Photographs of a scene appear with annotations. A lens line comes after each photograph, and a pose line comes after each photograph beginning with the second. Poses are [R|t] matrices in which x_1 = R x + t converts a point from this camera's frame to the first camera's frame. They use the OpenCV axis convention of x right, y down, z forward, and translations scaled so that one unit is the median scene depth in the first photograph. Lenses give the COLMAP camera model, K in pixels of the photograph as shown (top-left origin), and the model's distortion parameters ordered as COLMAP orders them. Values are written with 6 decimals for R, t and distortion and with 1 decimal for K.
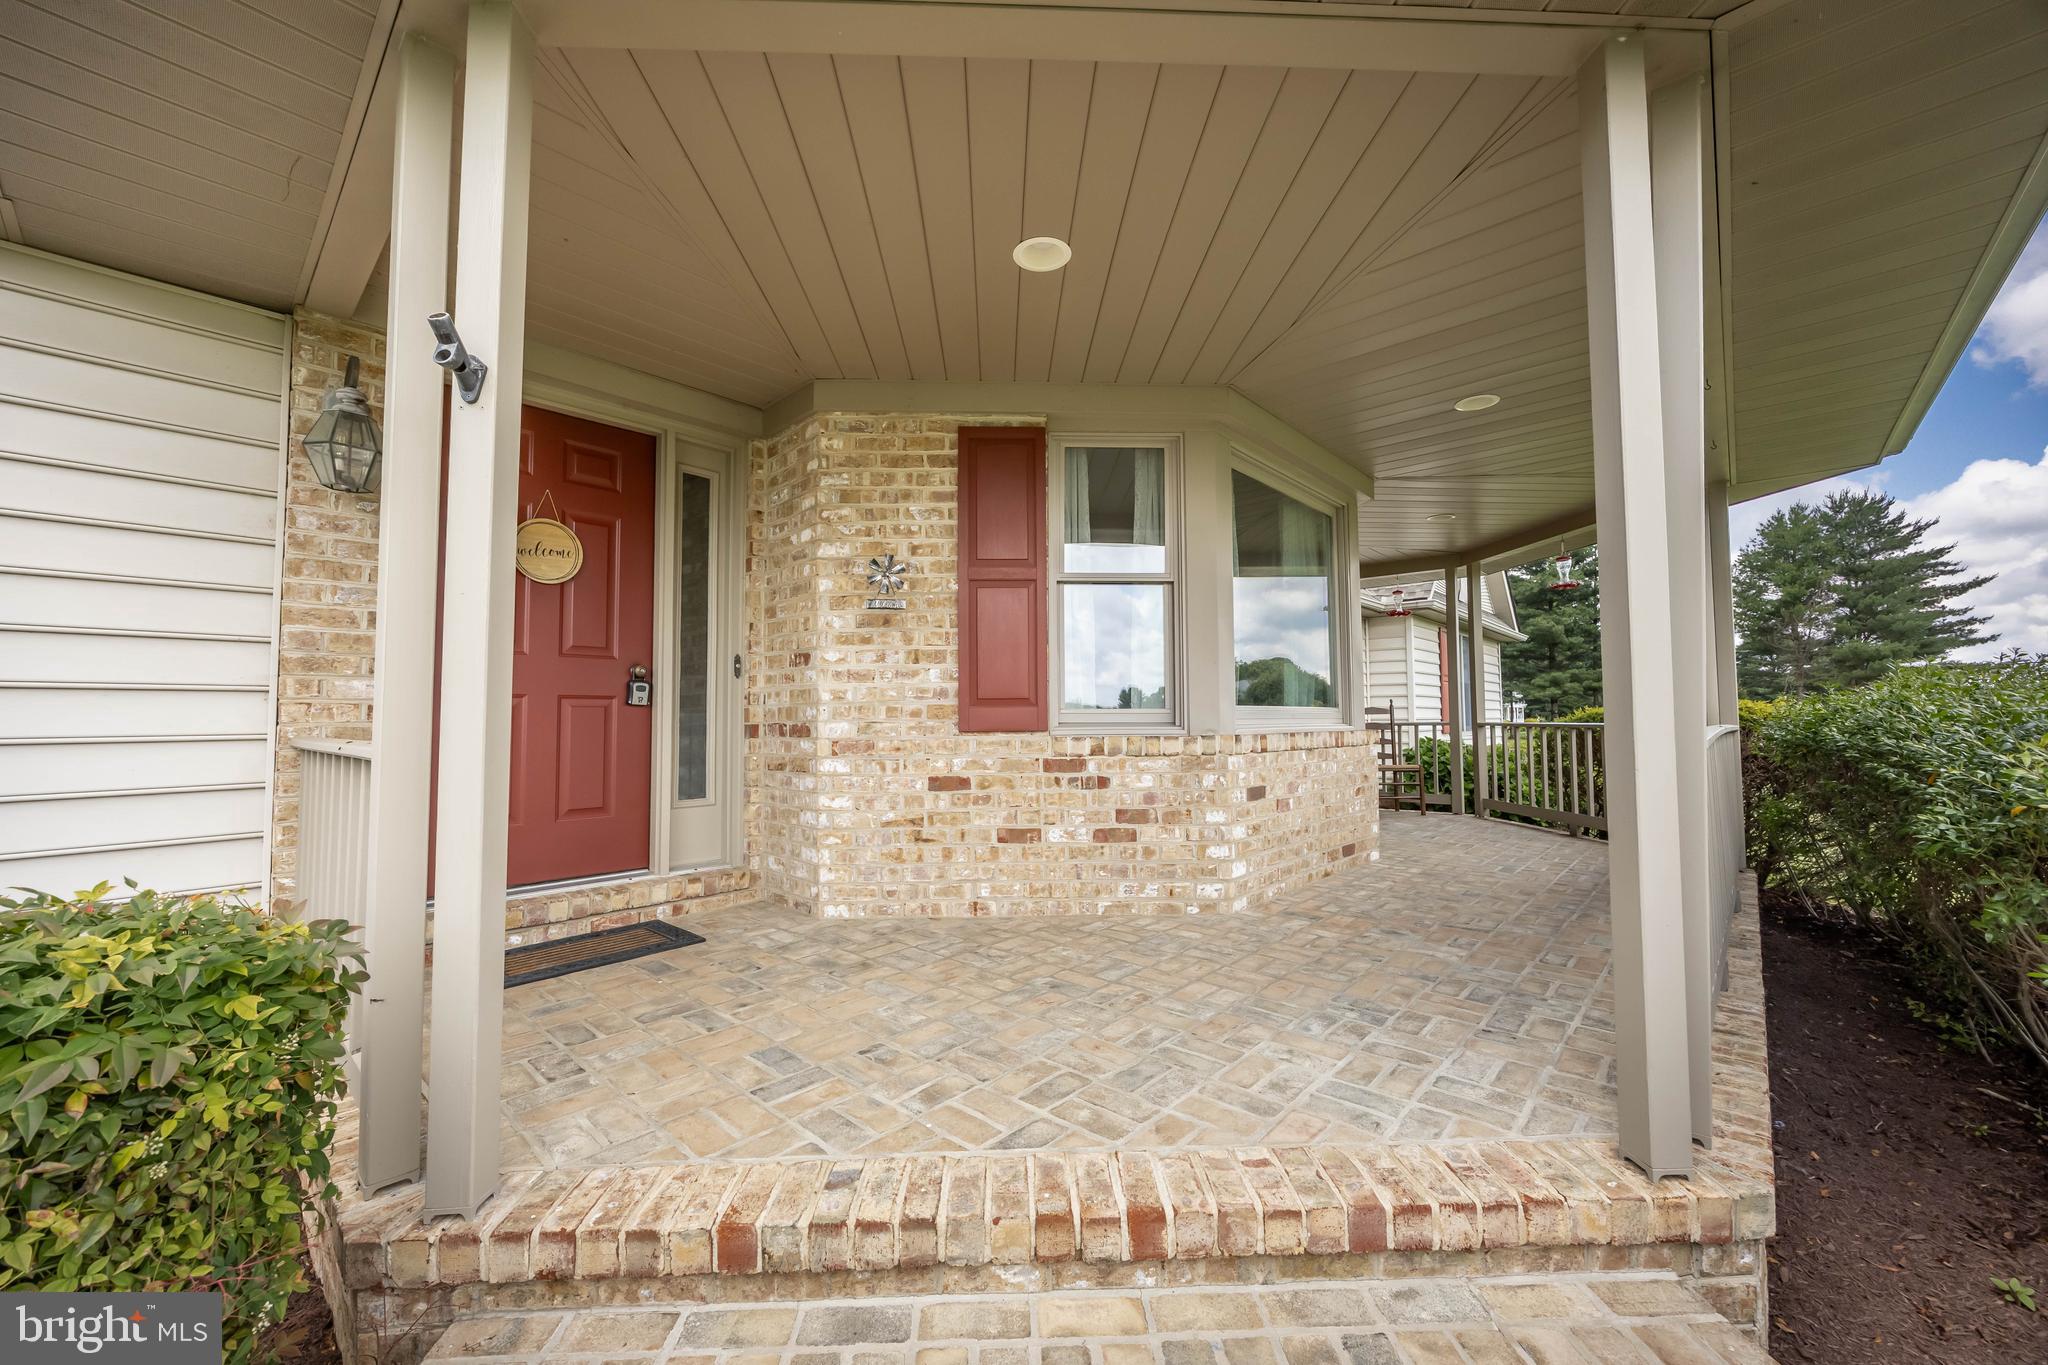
lens RADIAL K [[784.7, 0, 1021.8], [0, 784.7, 686.5], [0, 0, 1]] dist [-0.000400, -0.000526]
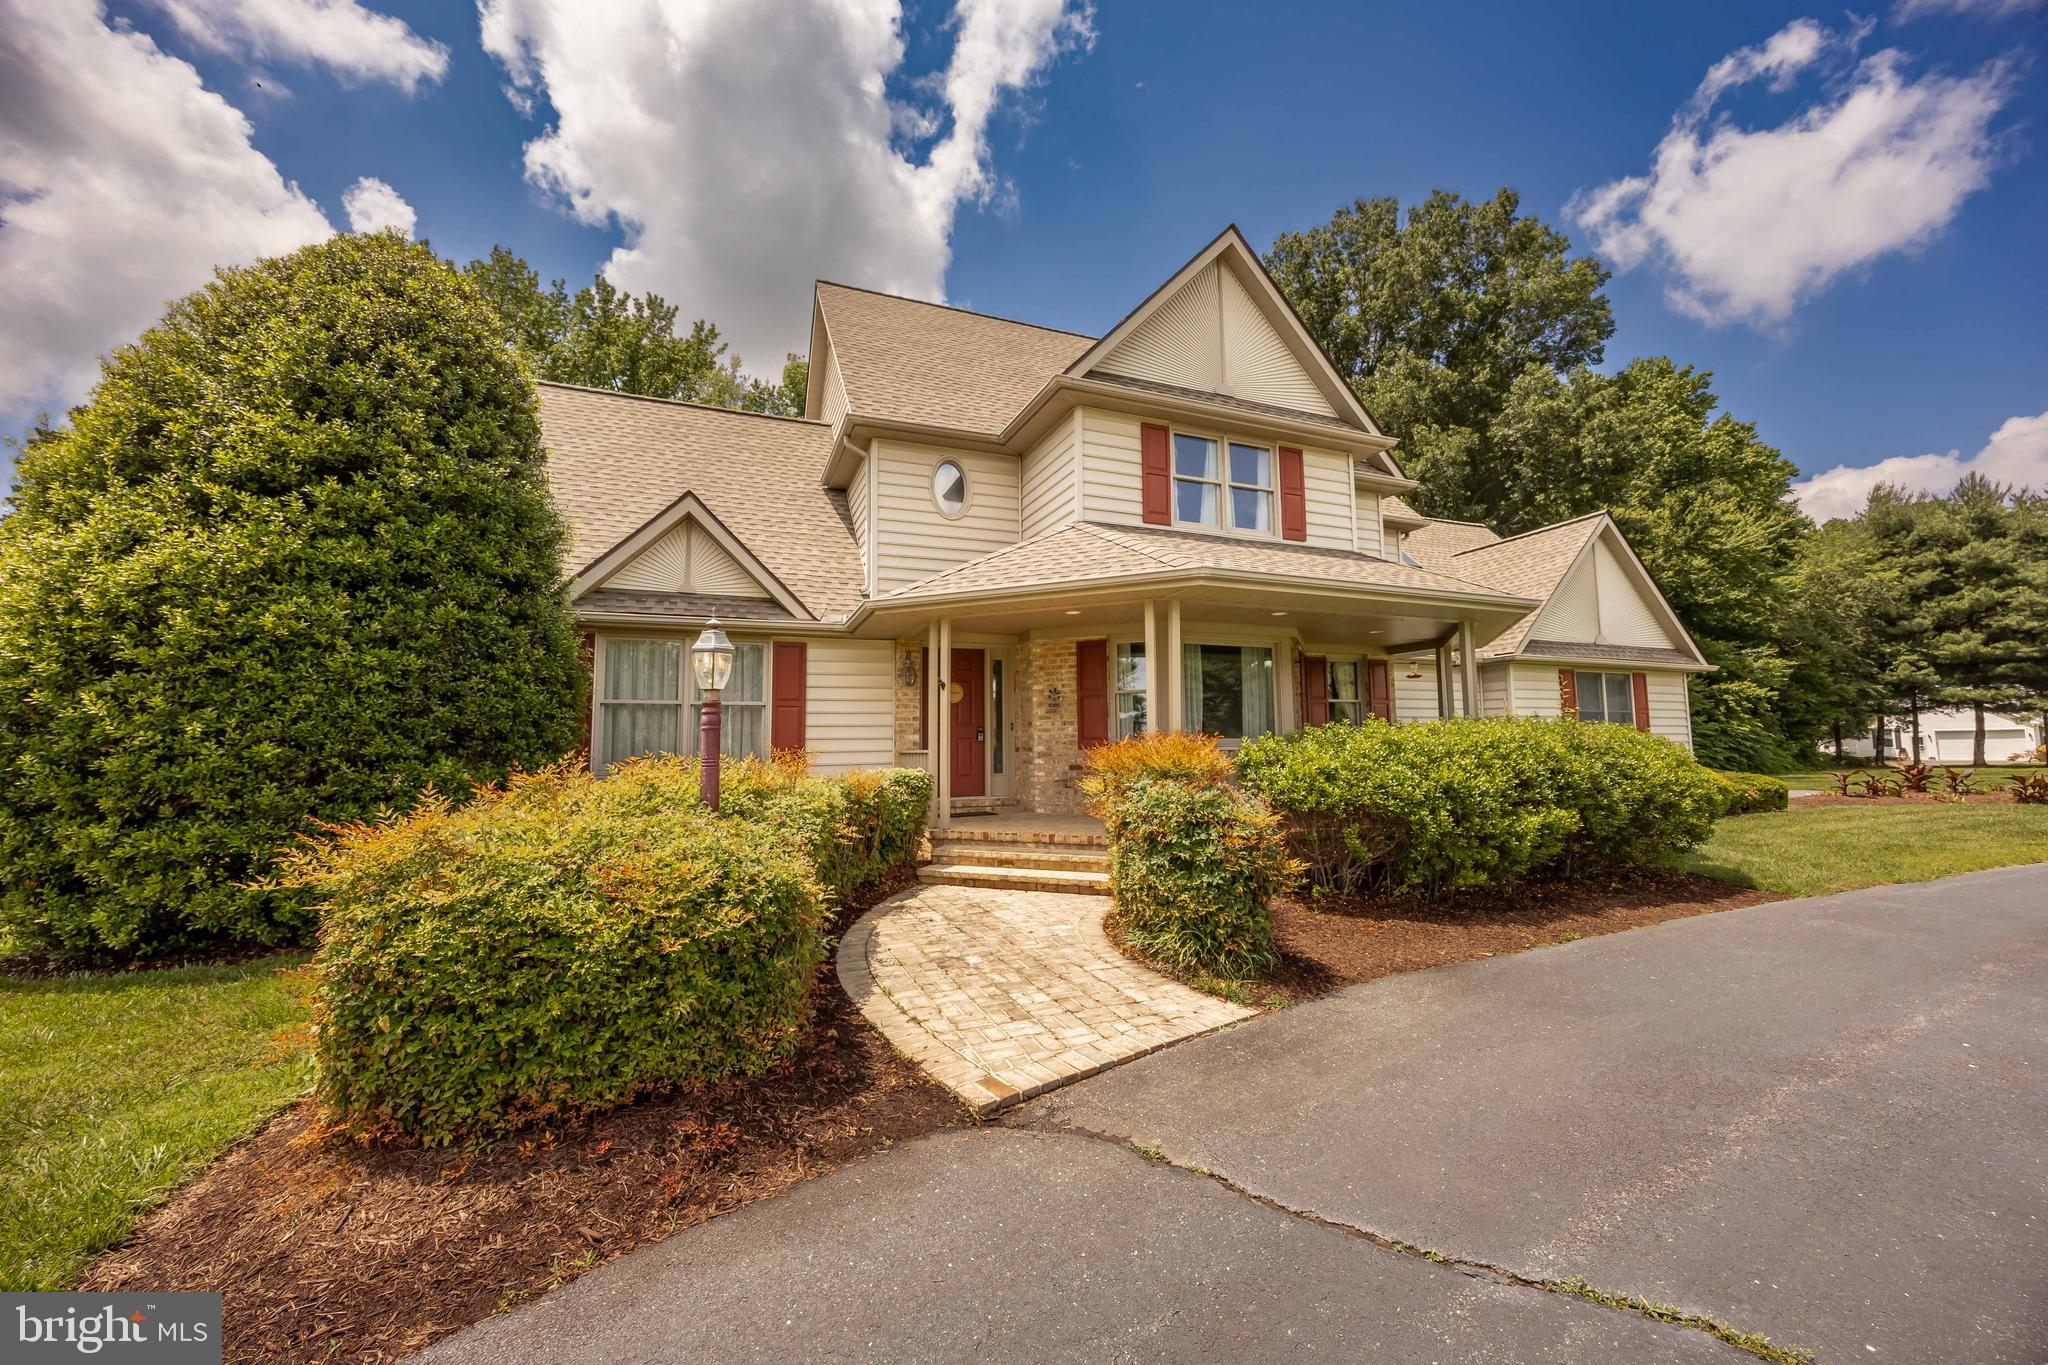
lens RADIAL K [[773.0, 0, 1028.6], [0, 773.0, 685.3], [0, 0, 1]] dist [0.000077, -0.000125]
pose [[0.904963, -0.040298, -0.423578, 0.070188], [0.023650, 0.998730, -0.044490, -0.003941], [0.424833, 0.030245, 0.904767, -0.119666]]
